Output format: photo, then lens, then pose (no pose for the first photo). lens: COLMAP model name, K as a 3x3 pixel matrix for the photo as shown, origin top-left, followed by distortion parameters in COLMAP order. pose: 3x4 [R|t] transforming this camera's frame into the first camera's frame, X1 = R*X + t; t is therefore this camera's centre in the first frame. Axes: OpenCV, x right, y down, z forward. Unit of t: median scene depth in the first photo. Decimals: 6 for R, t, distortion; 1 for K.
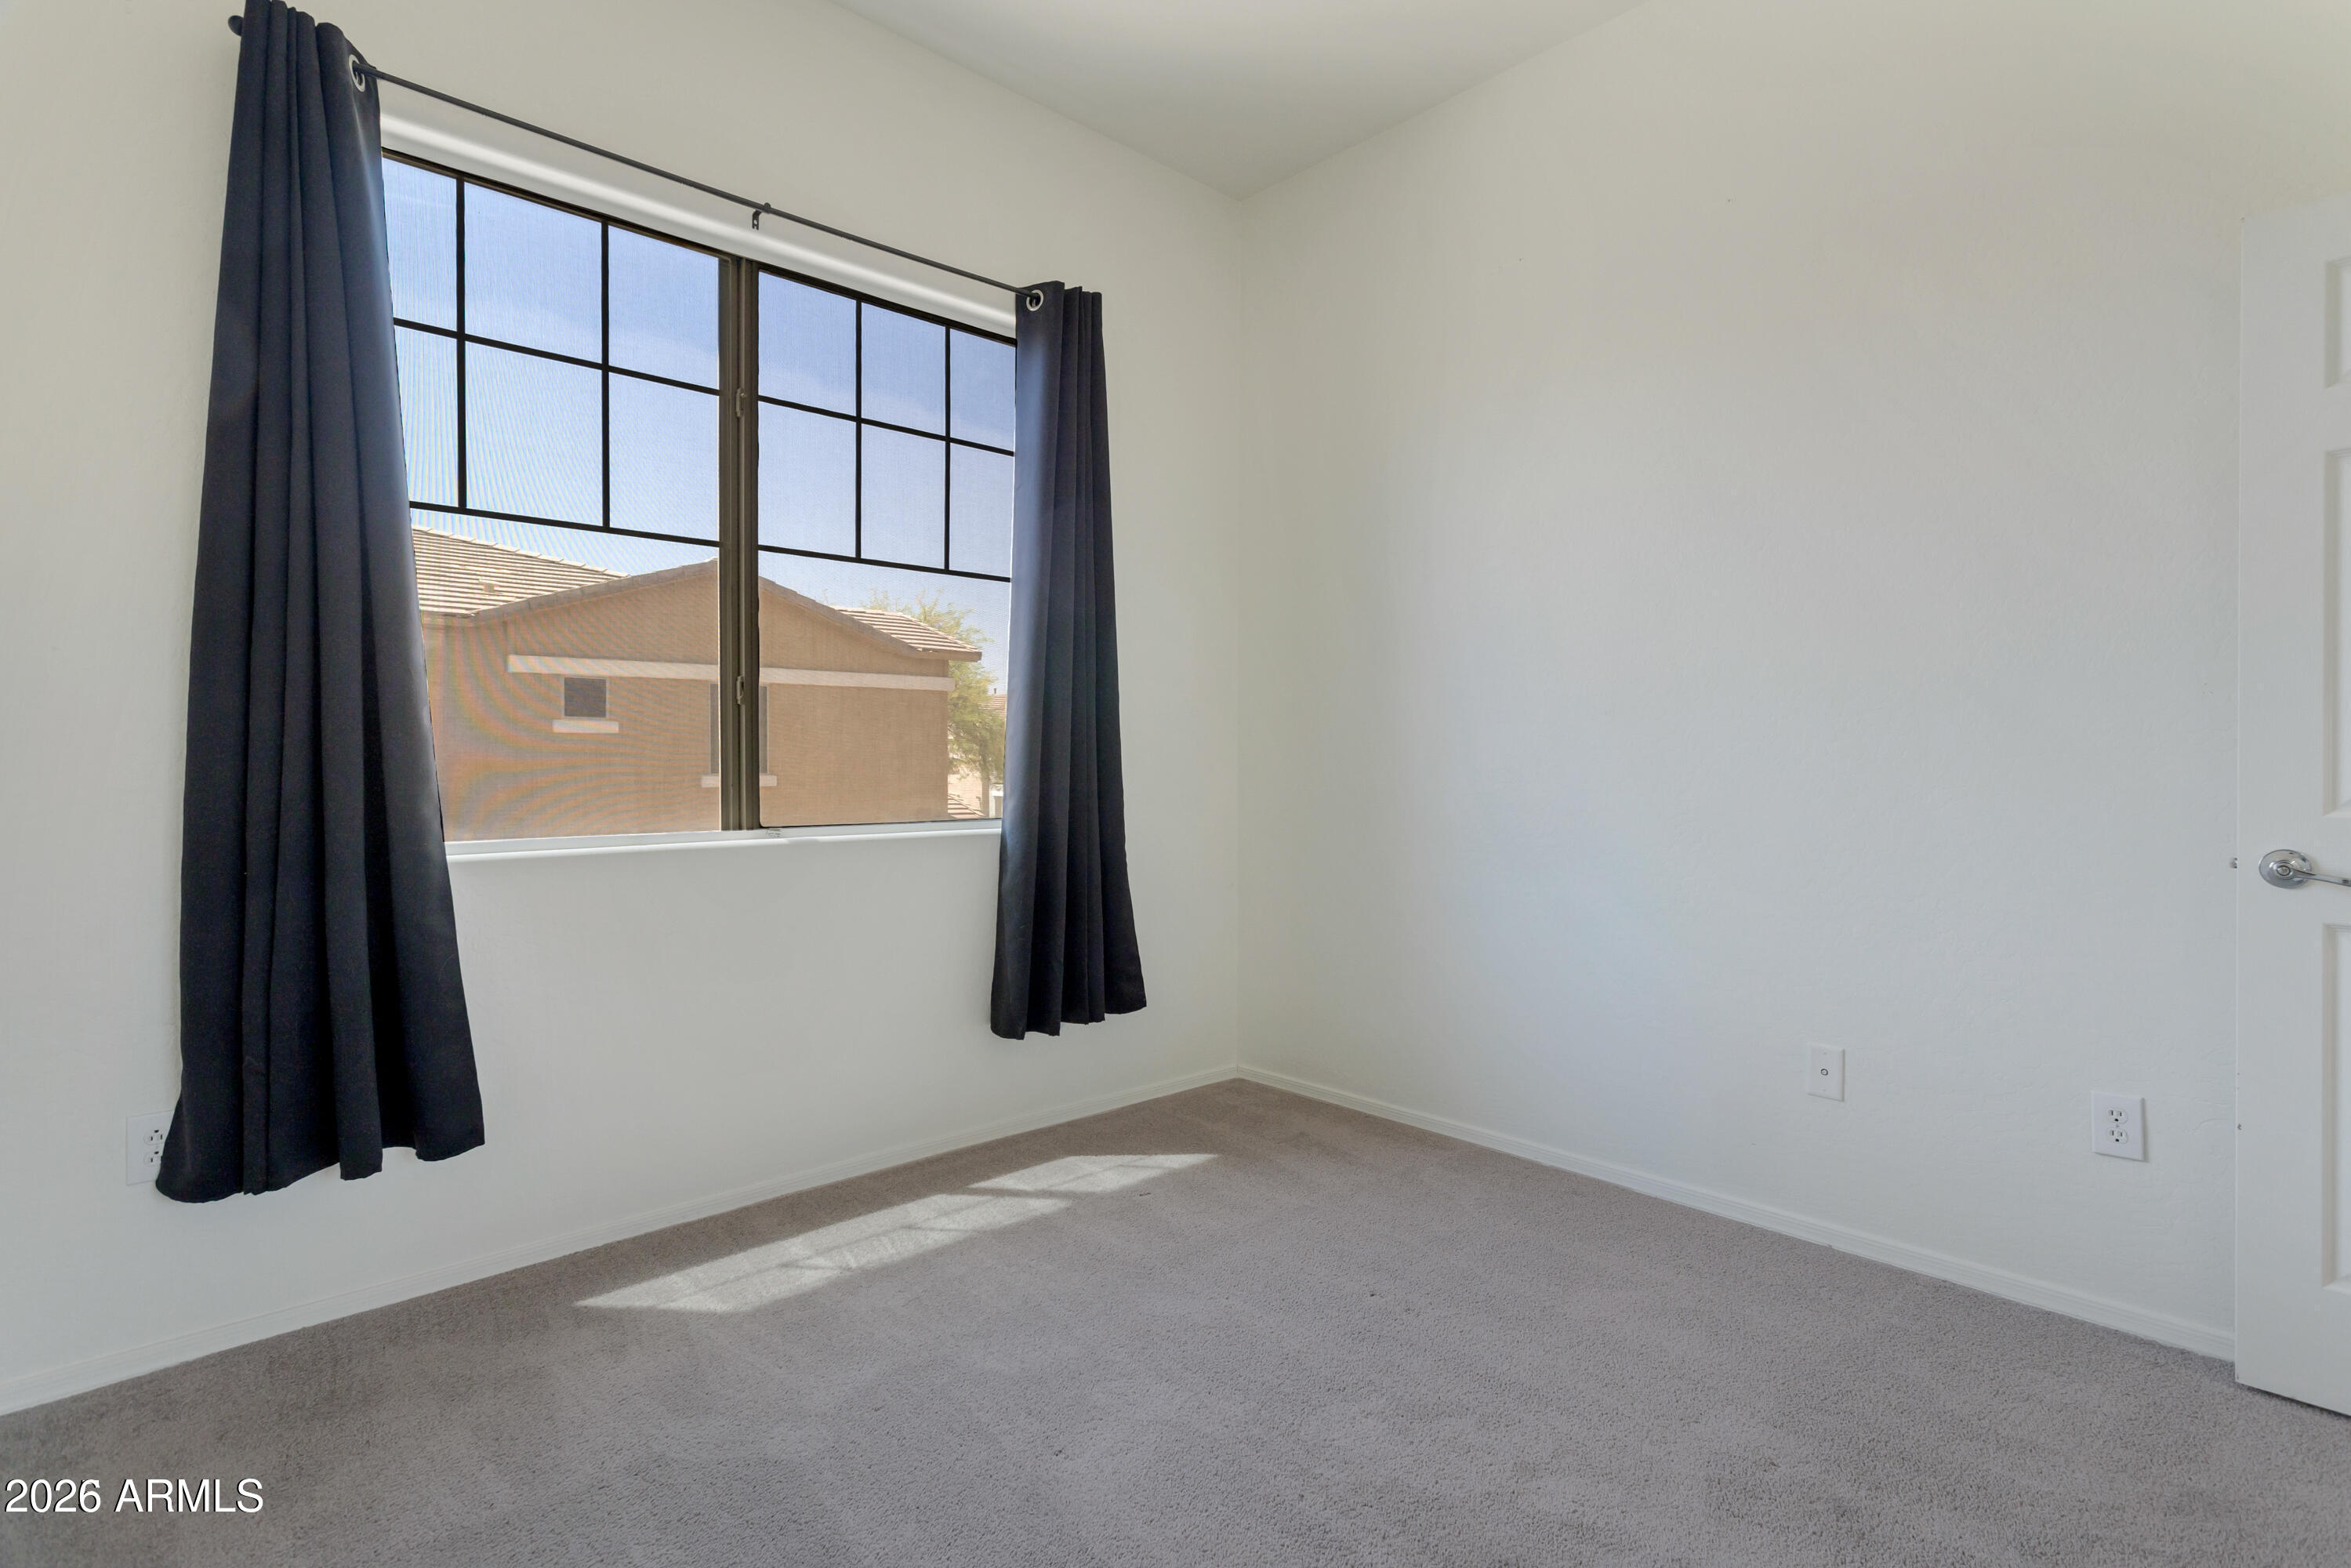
lens RADIAL K [[1144.8, 0, 1176.5], [0, 1144.8, 771.7], [0, 0, 1]] dist [-0.000616, -0.000033]
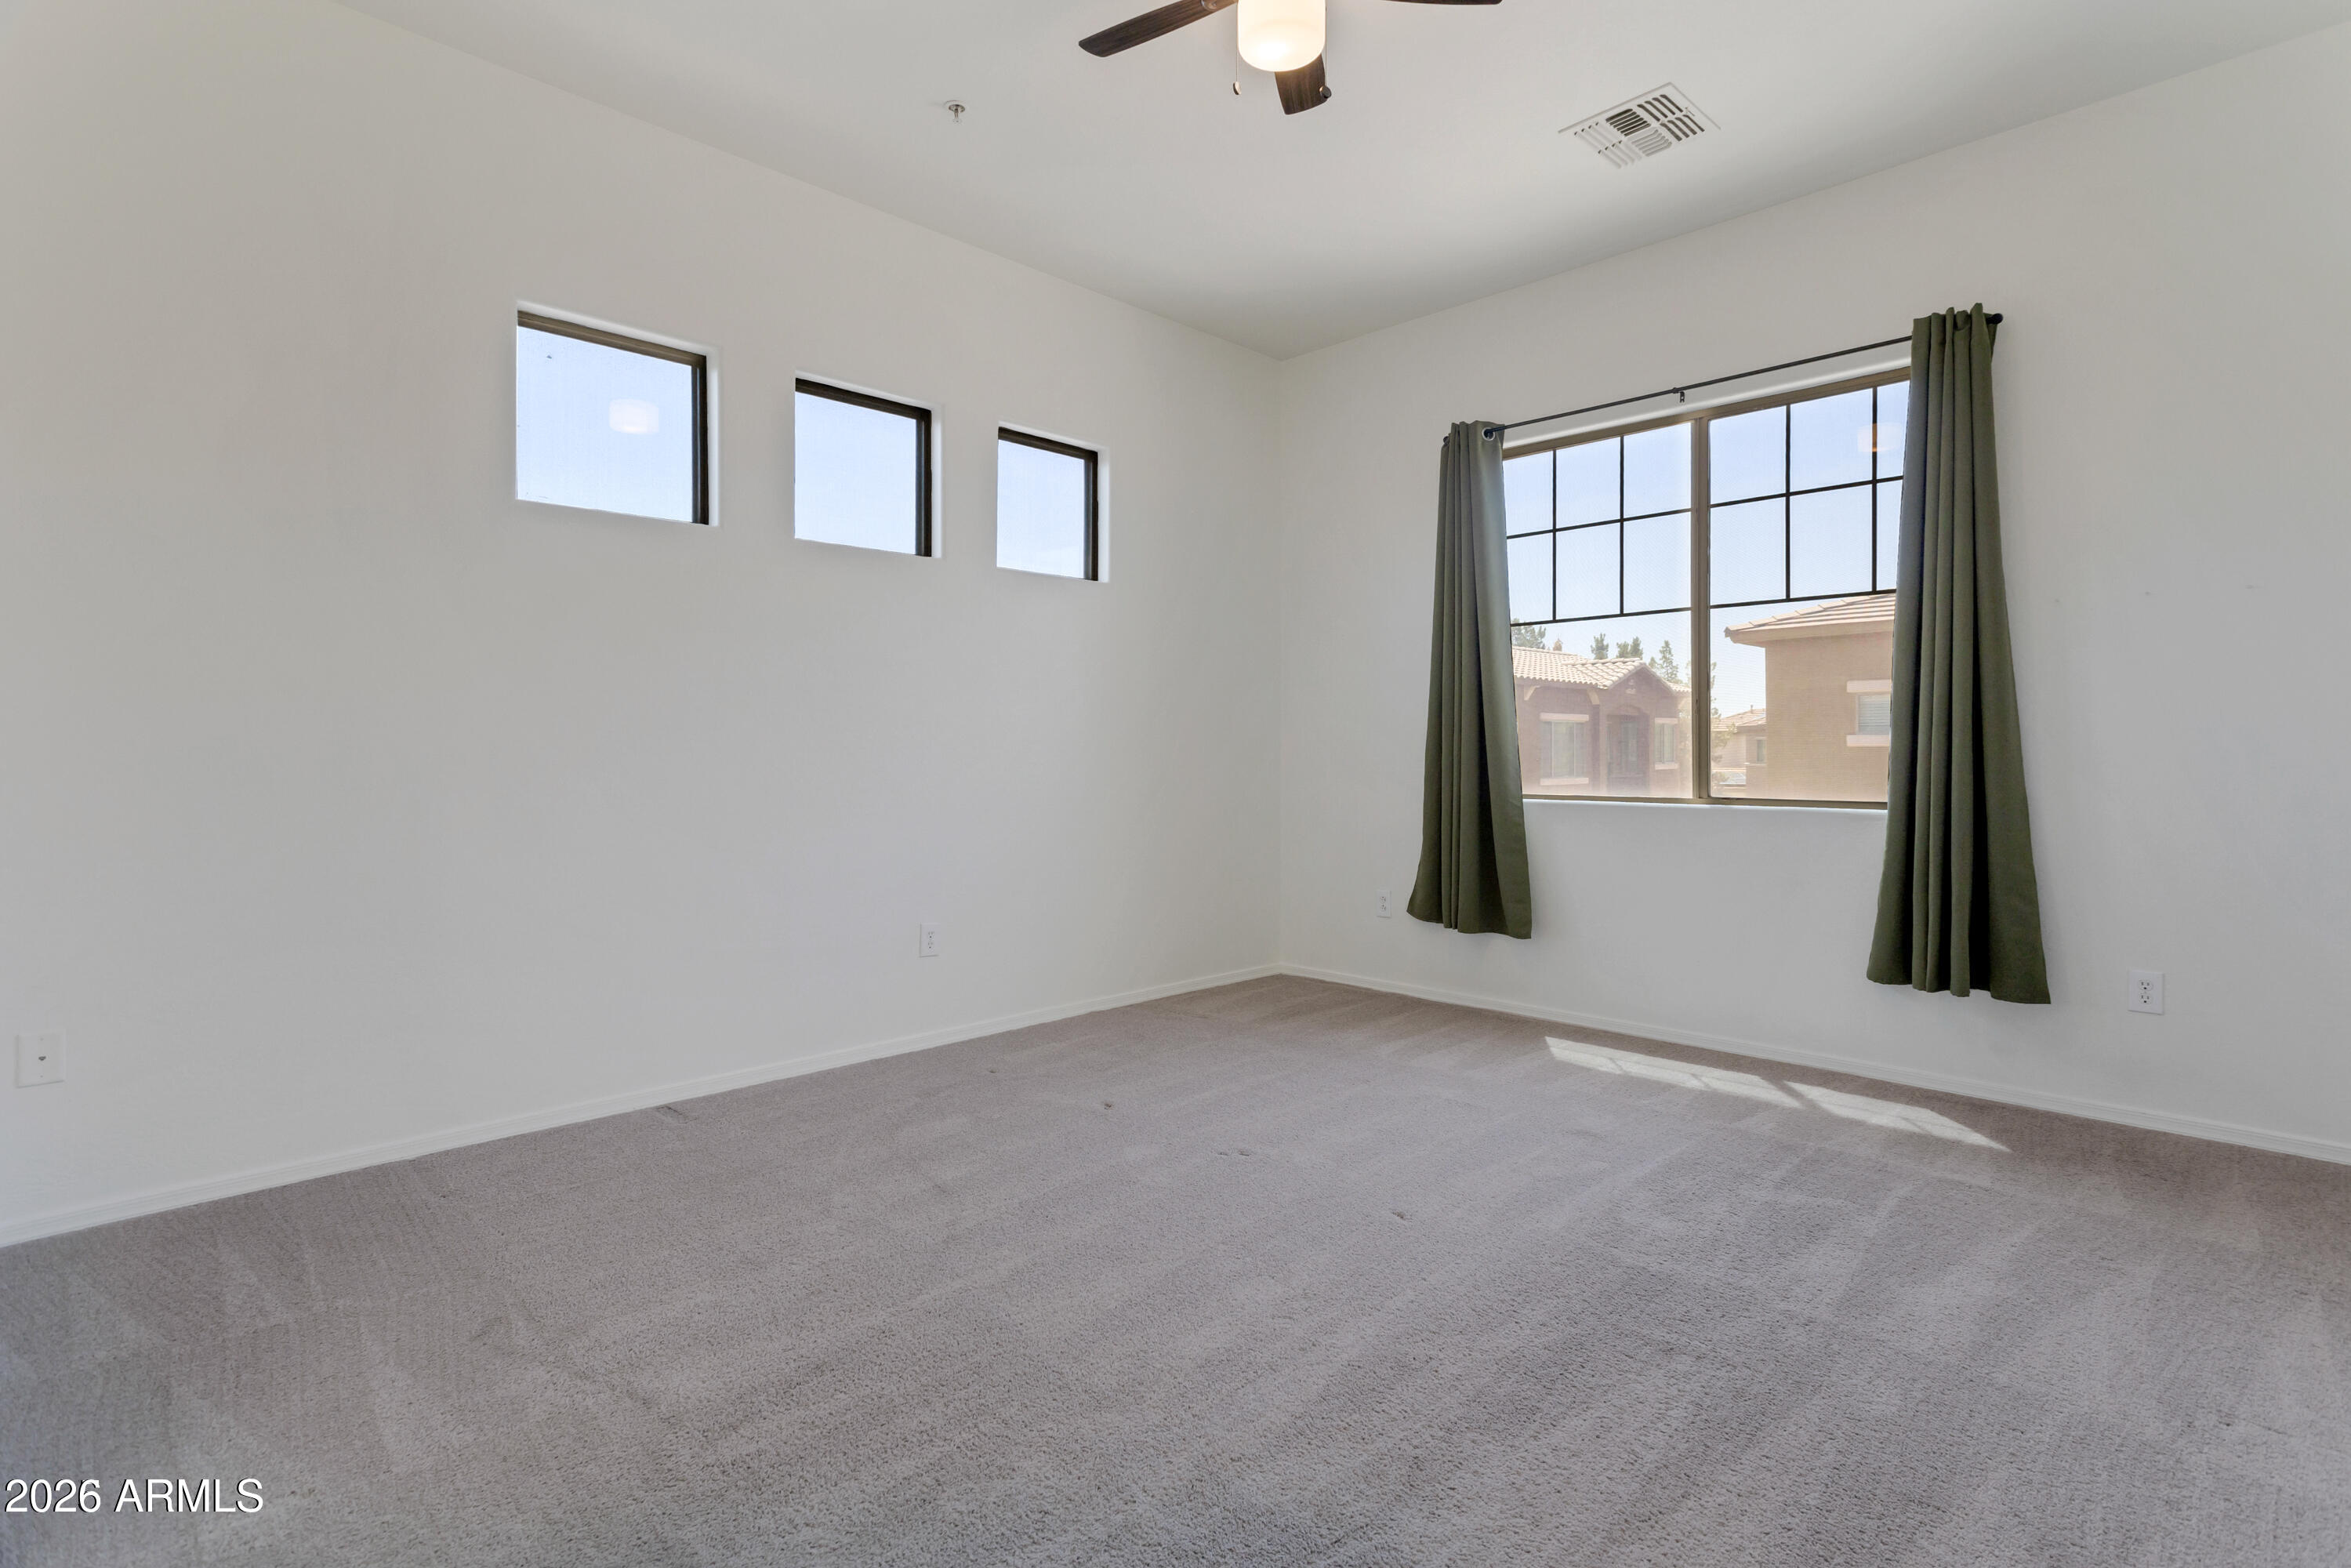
lens RADIAL K [[1144.8, 0, 1176.7], [0, 1144.8, 777.4], [0, 0, 1]] dist [-0.000616, -0.000033]
pose [[-0.004176, 0.015985, -0.999864, 1.121601], [-0.000708, 0.999872, 0.015988, -0.000311], [0.999991, 0.000775, -0.004165, 0.321888]]
